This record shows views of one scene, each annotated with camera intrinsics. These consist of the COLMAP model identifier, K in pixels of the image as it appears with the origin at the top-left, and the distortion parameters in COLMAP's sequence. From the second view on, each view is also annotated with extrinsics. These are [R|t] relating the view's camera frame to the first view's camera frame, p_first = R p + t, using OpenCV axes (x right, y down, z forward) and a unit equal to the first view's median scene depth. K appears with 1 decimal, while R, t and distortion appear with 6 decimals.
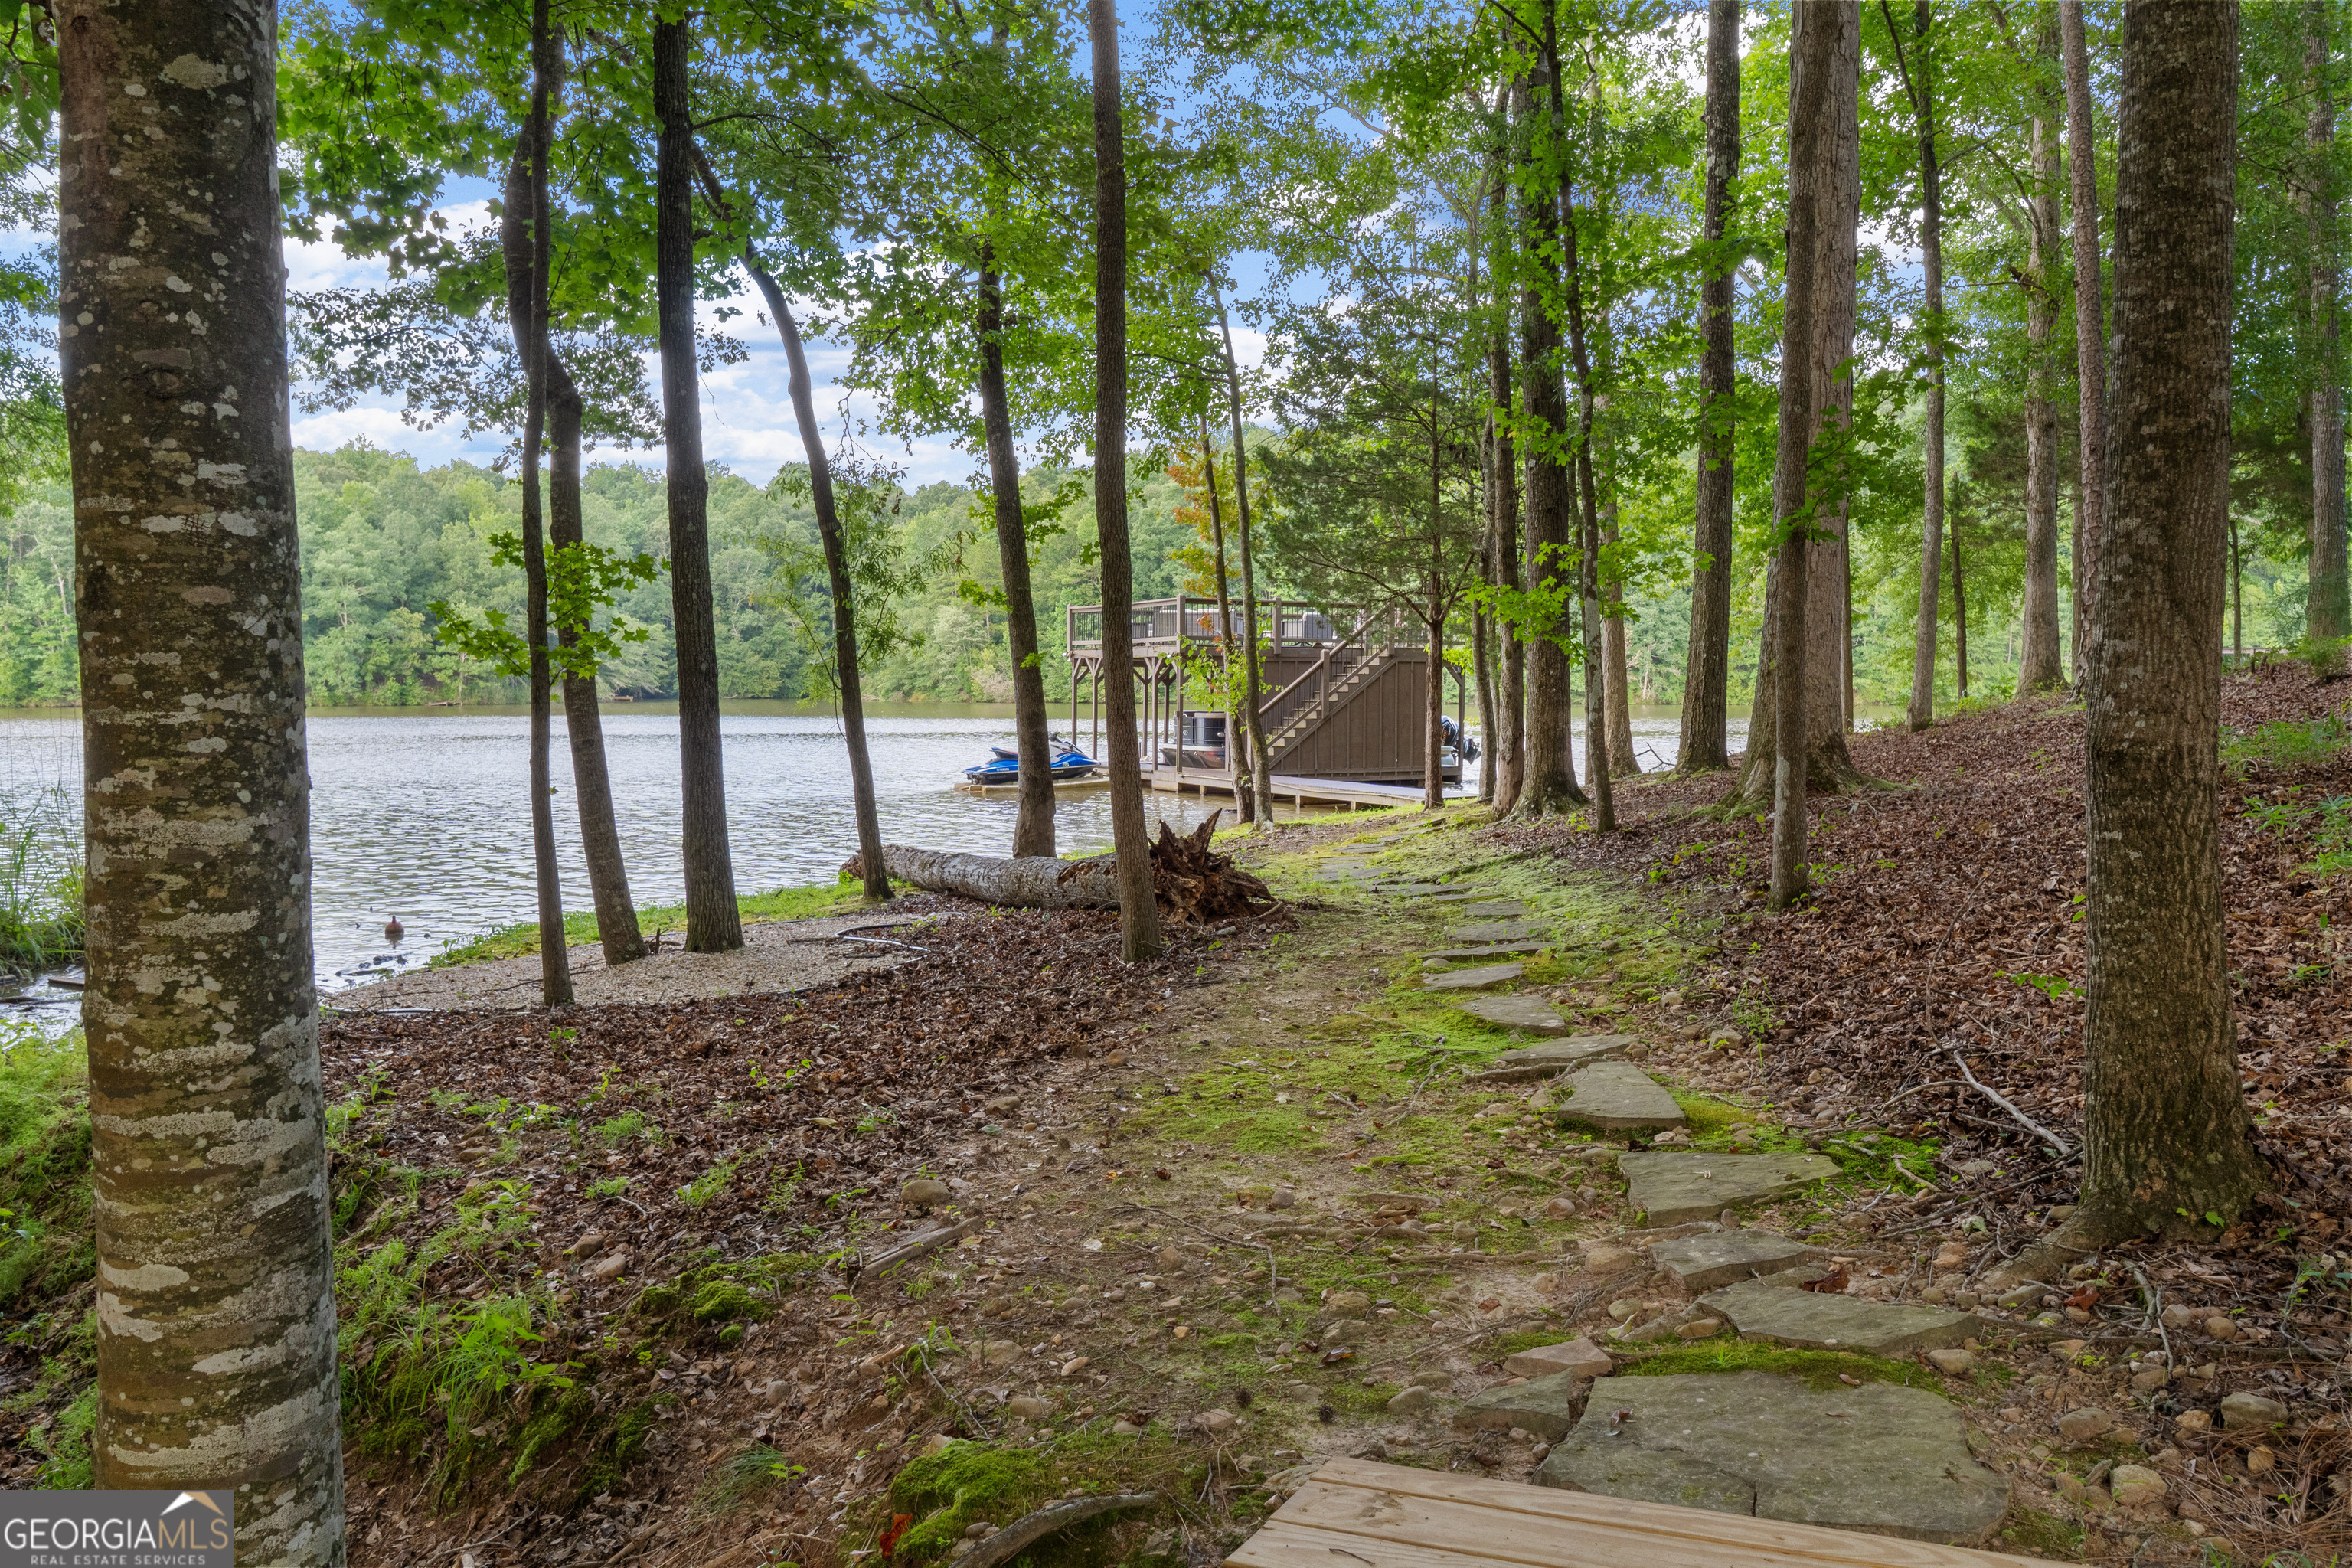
lens RADIAL K [[1826.1, 0, 1179.1], [0, 1826.1, 783.2], [0, 0, 1]] dist [-0.003391, -0.000970]
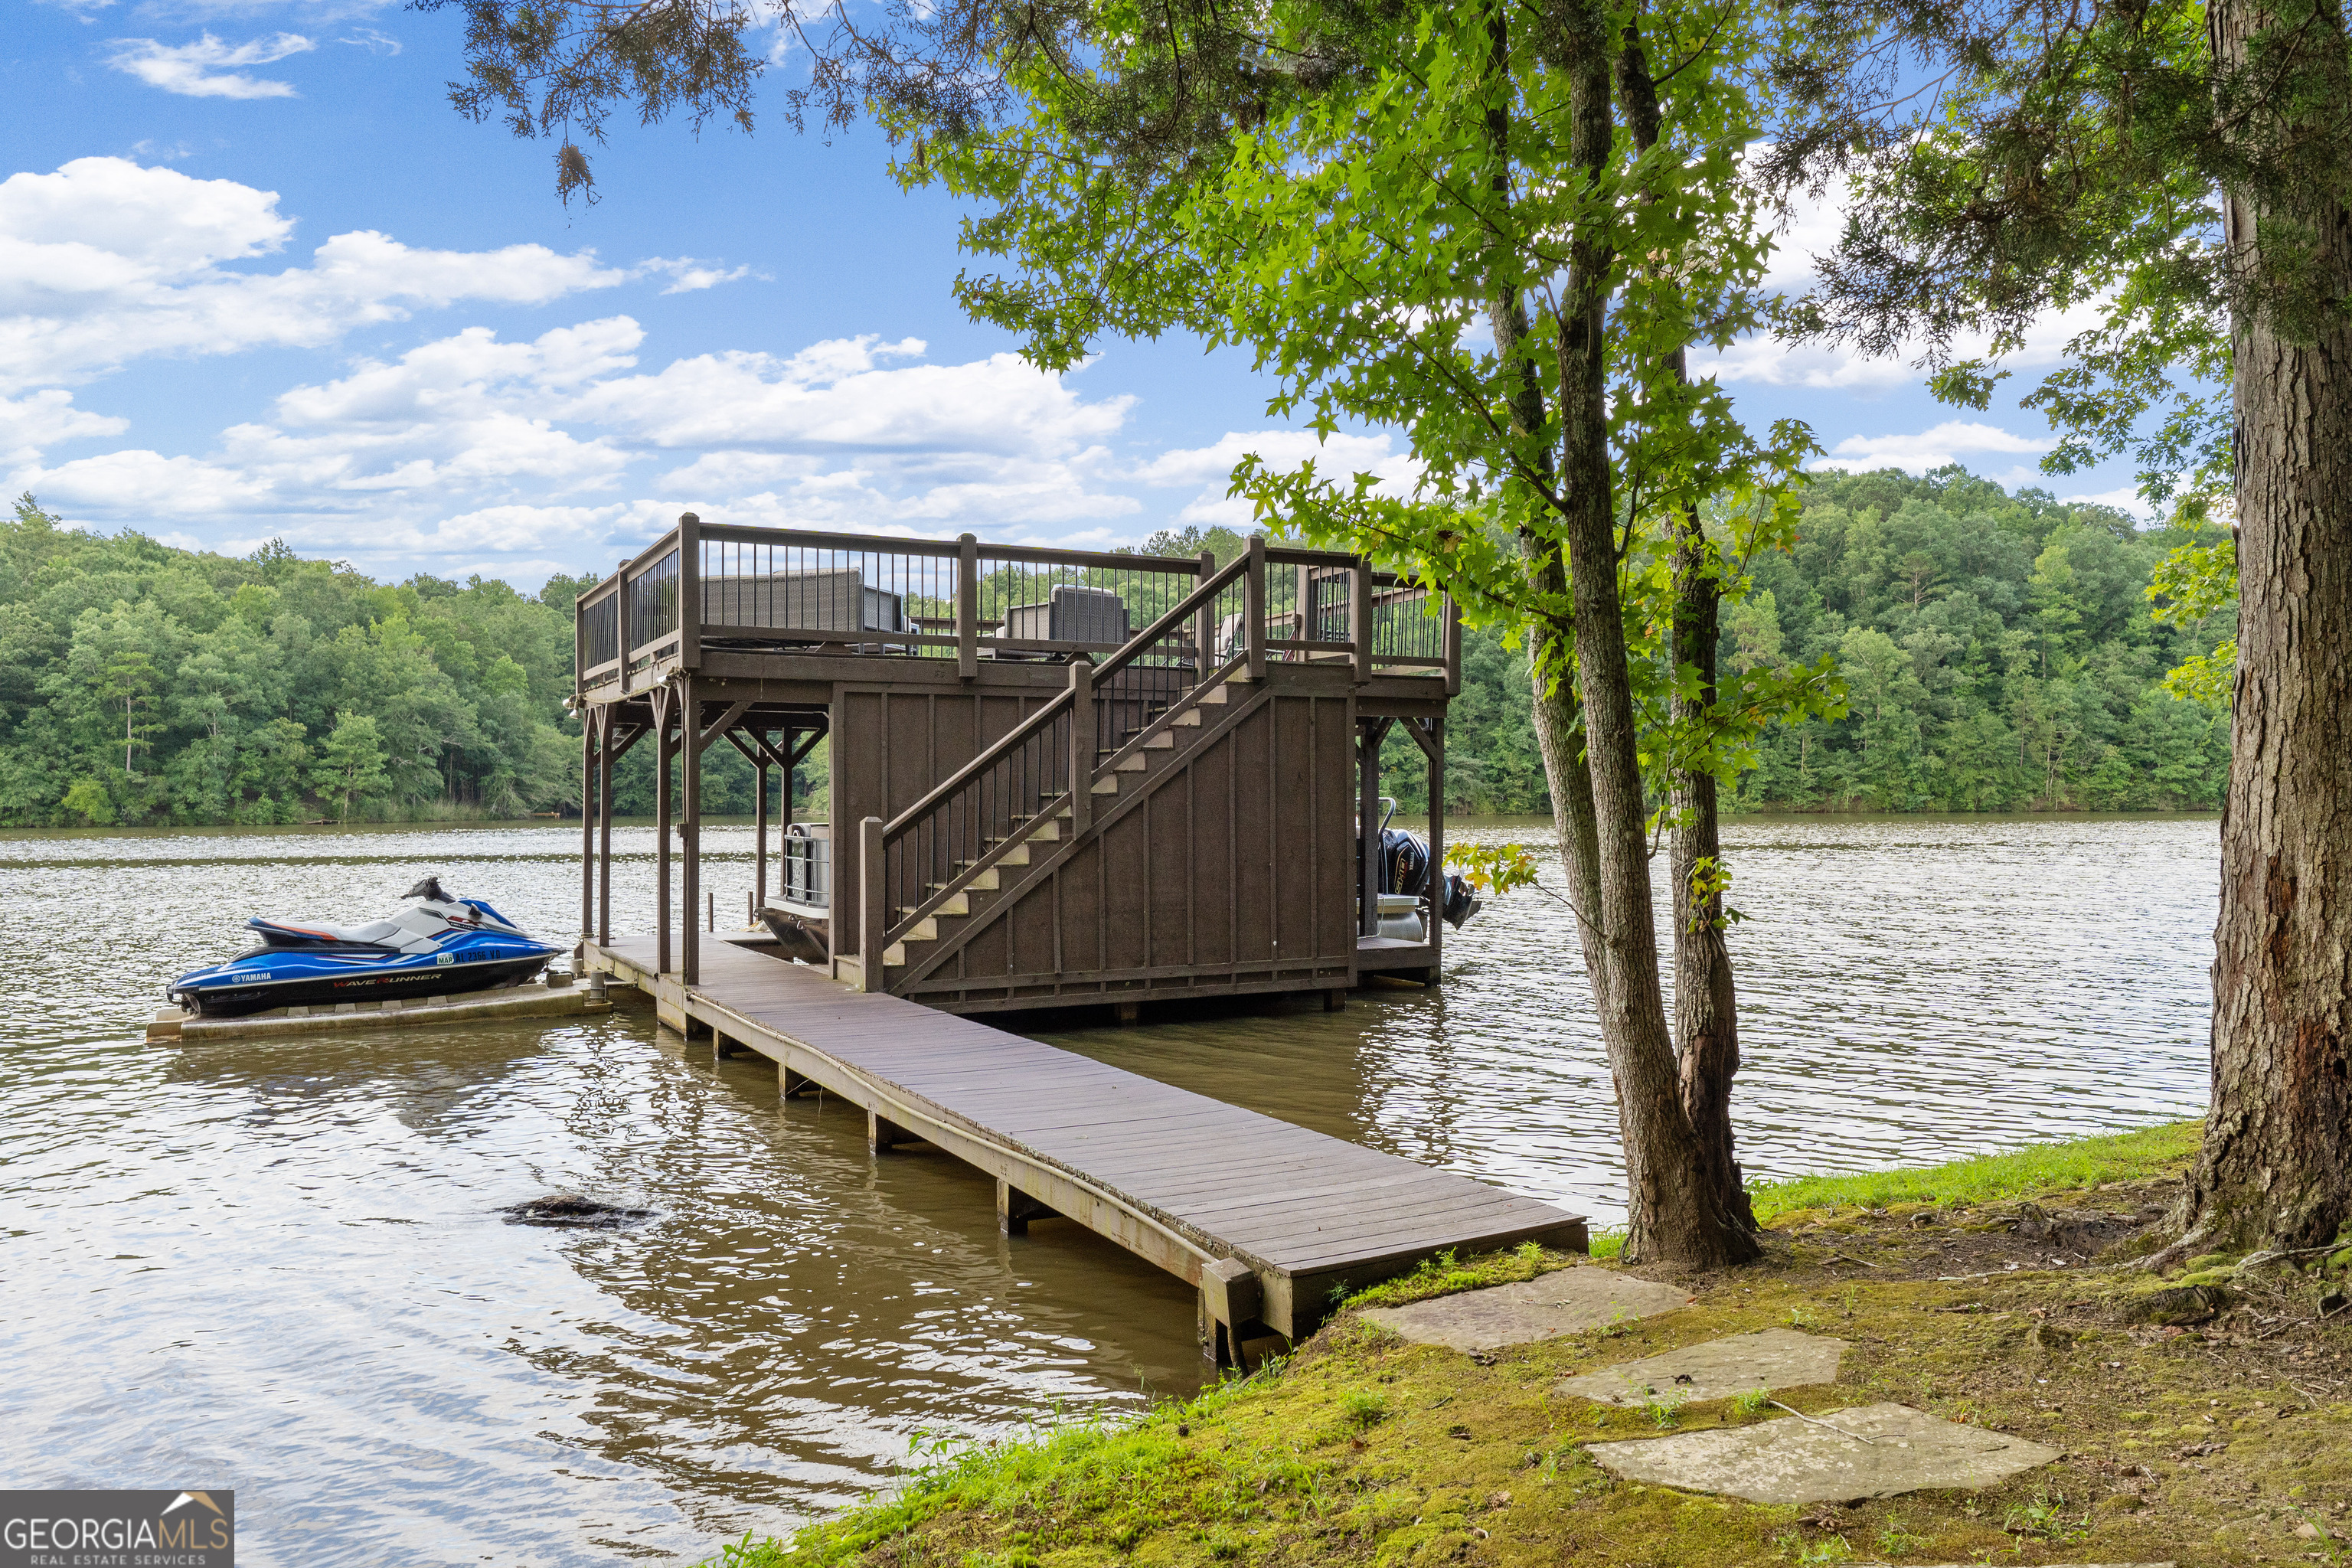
lens RADIAL K [[1674.8, 0, 1174.3], [0, 1674.8, 790.1], [0, 0, 1]] dist [-0.004330, -0.001550]
pose [[0.999934, -0.010040, -0.005668, 0.027156], [0.009693, 0.998254, -0.058258, -0.006659], [0.006243, 0.058199, 0.998285, 0.172155]]
